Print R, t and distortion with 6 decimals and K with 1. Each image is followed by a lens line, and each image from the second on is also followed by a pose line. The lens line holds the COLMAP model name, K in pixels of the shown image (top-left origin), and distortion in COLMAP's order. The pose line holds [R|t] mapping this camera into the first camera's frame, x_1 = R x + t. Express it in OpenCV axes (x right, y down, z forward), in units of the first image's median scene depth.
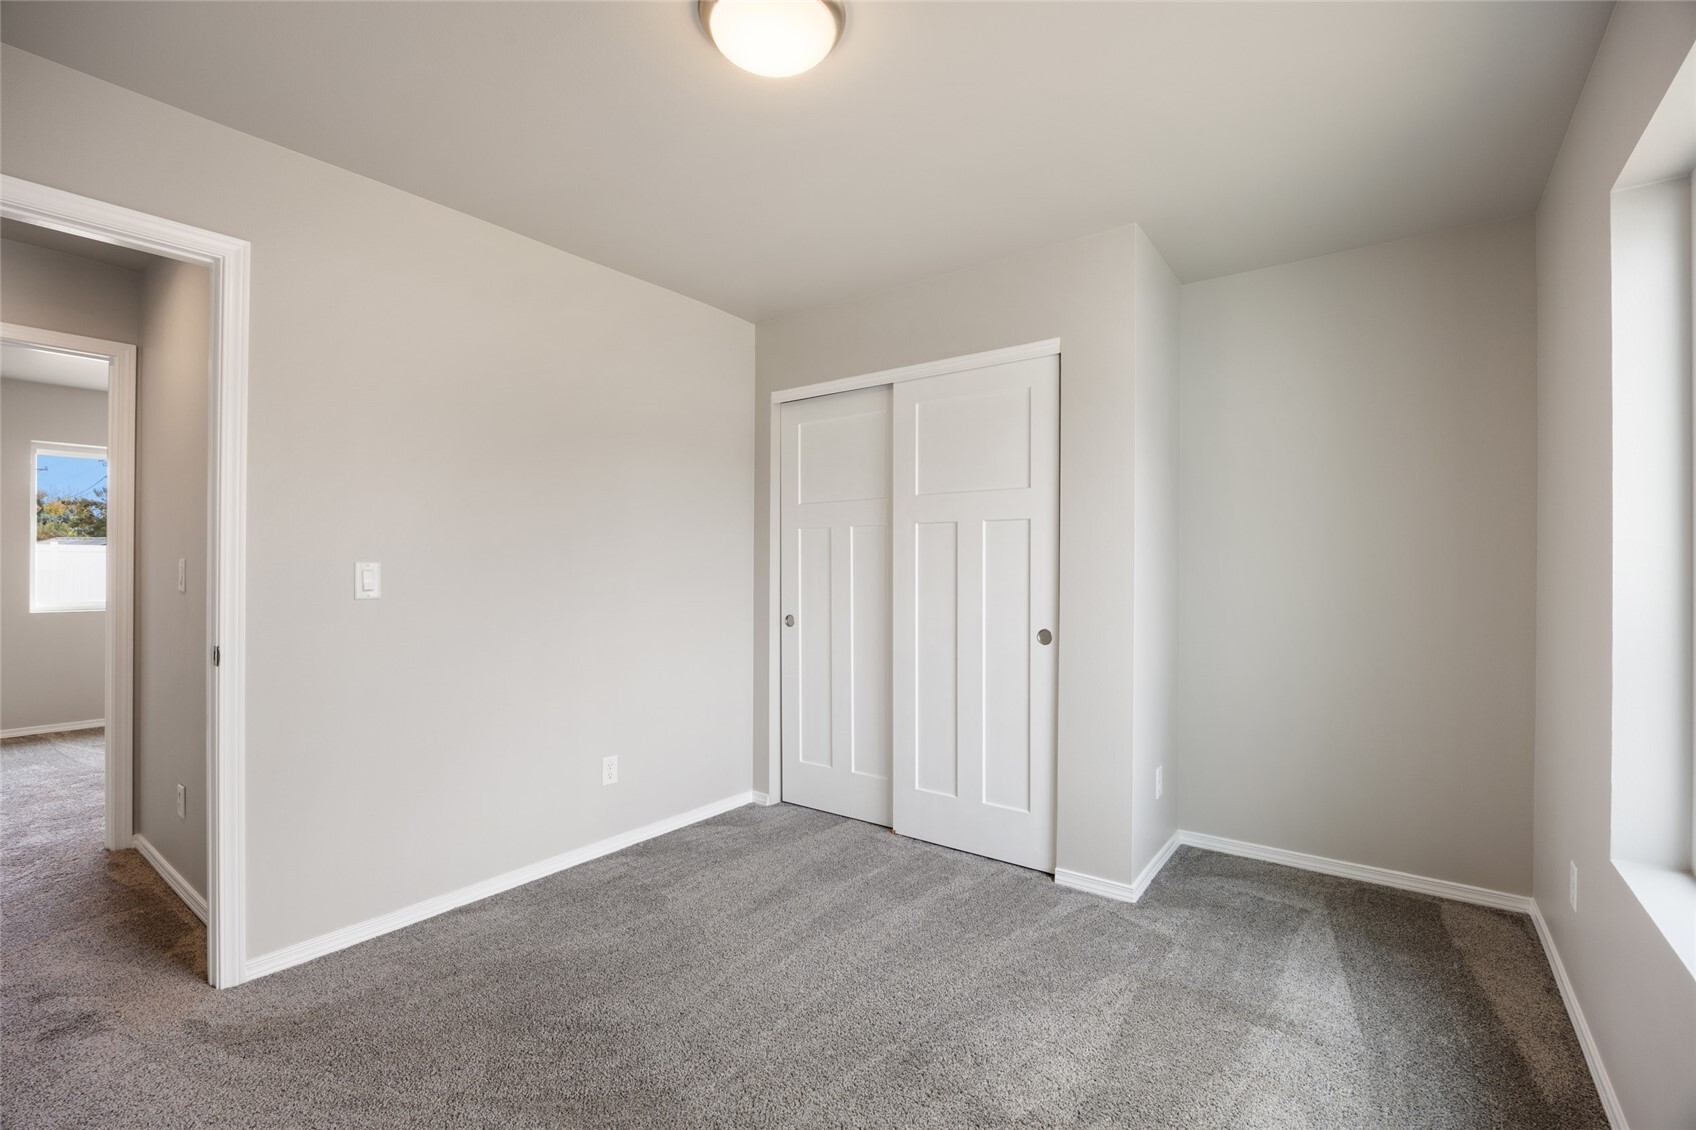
lens RADIAL K [[739.2, 0, 849.6], [0, 739.2, 561.8], [0, 0, 1]] dist [-0.014041, 0.000833]
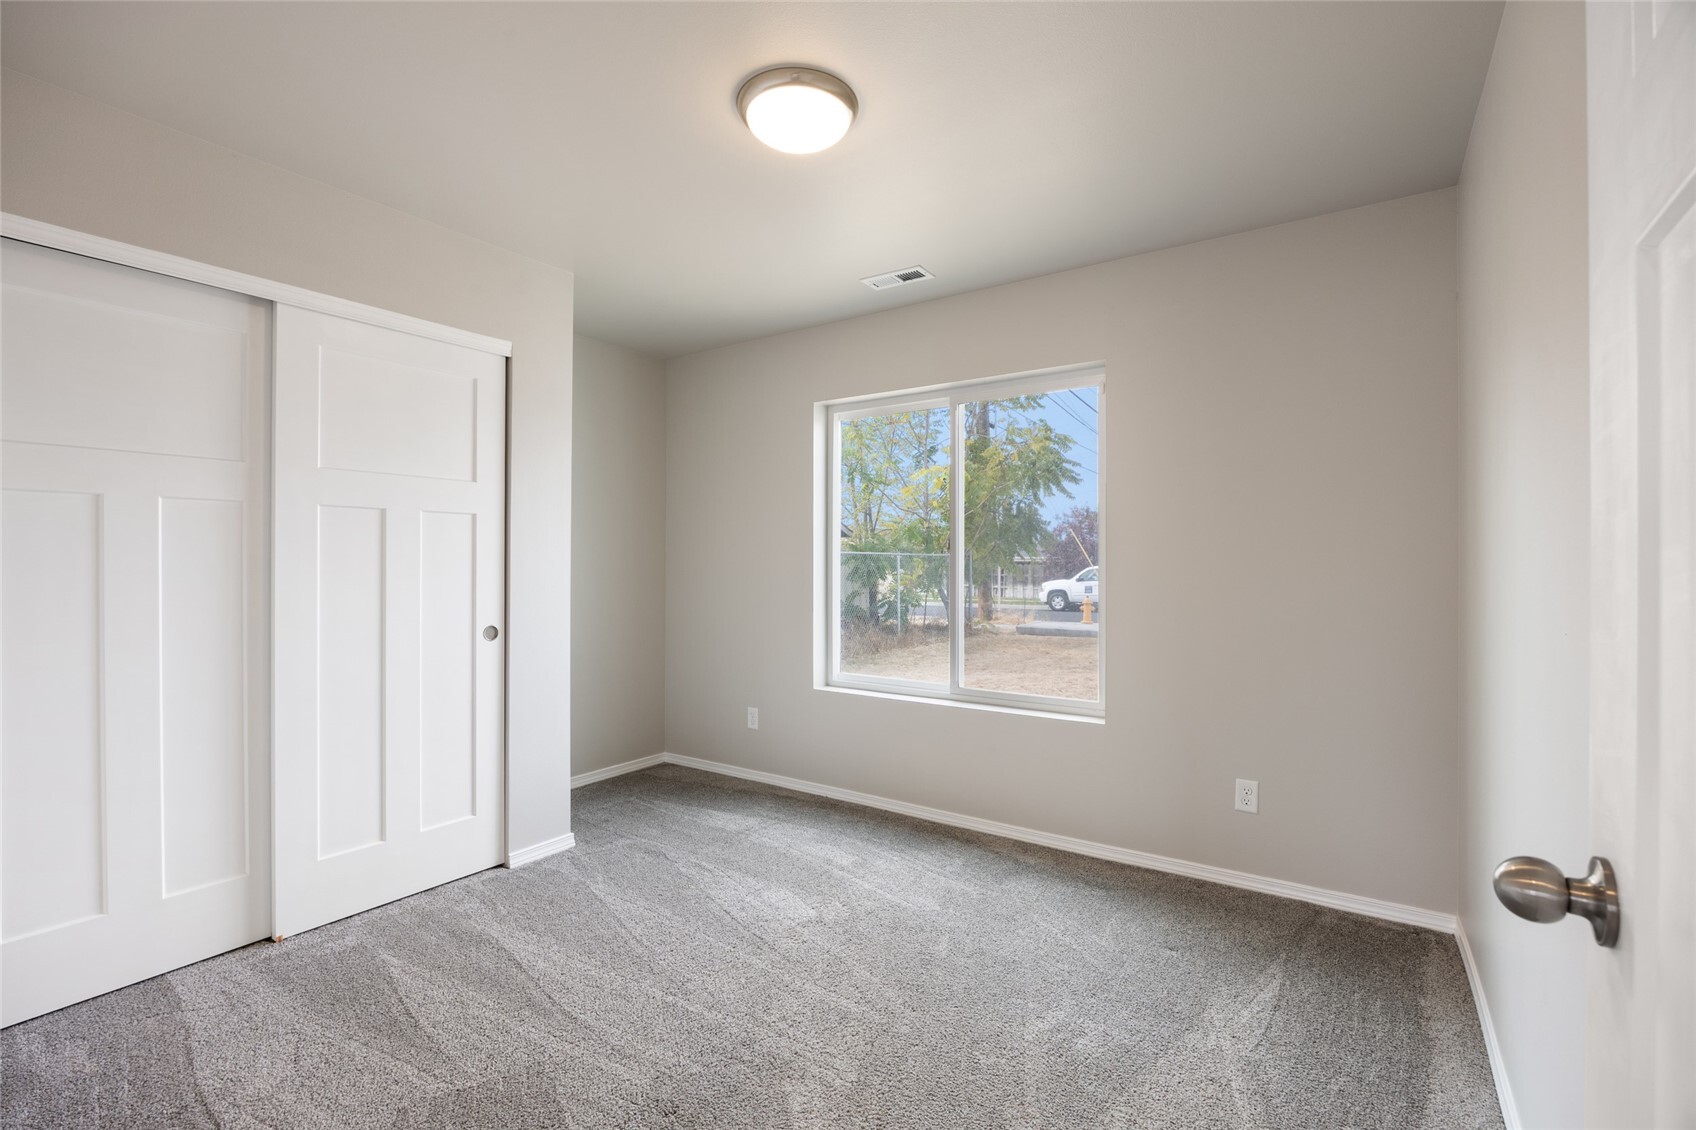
lens RADIAL K [[739.2, 0, 847.4], [0, 739.2, 564.6], [0, 0, 1]] dist [-0.014041, 0.000833]
pose [[-0.035063, -0.000175, 0.999385, -0.736561], [-0.003632, 0.999993, 0.000047, 0.006485], [-0.999378, -0.003629, -0.035064, 0.539473]]
